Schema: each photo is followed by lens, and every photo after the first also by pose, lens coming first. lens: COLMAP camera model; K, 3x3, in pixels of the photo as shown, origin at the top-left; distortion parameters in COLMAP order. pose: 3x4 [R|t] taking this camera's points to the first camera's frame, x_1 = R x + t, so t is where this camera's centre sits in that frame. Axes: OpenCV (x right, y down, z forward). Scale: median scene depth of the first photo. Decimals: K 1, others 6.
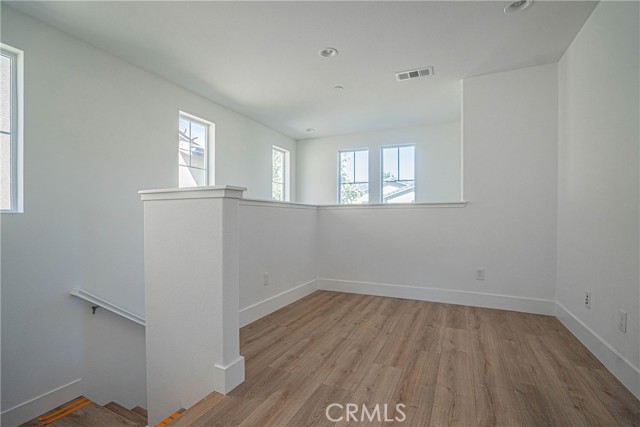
lens RADIAL K [[311.6, 0, 320.0], [0, 311.6, 217.5], [0, 0, 1]] dist [-0.044696, 0.015046]
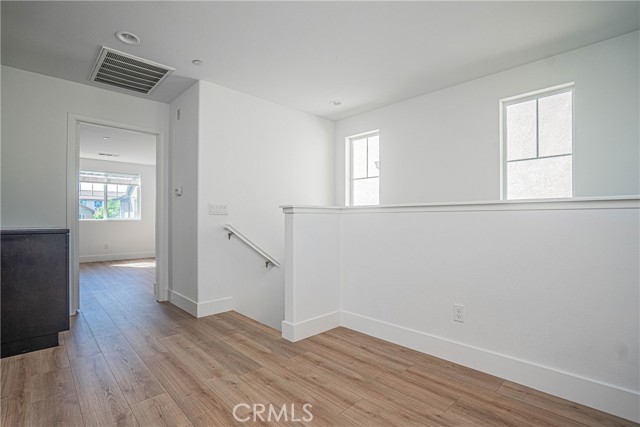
lens RADIAL K [[311.6, 0, 317.0], [0, 311.6, 215.2], [0, 0, 1]] dist [-0.044696, 0.015046]
pose [[-0.388367, -0.018935, -0.921310, 0.834308], [0.007288, 0.999694, -0.023618, -0.021093], [0.921476, -0.015887, -0.388111, 1.327558]]
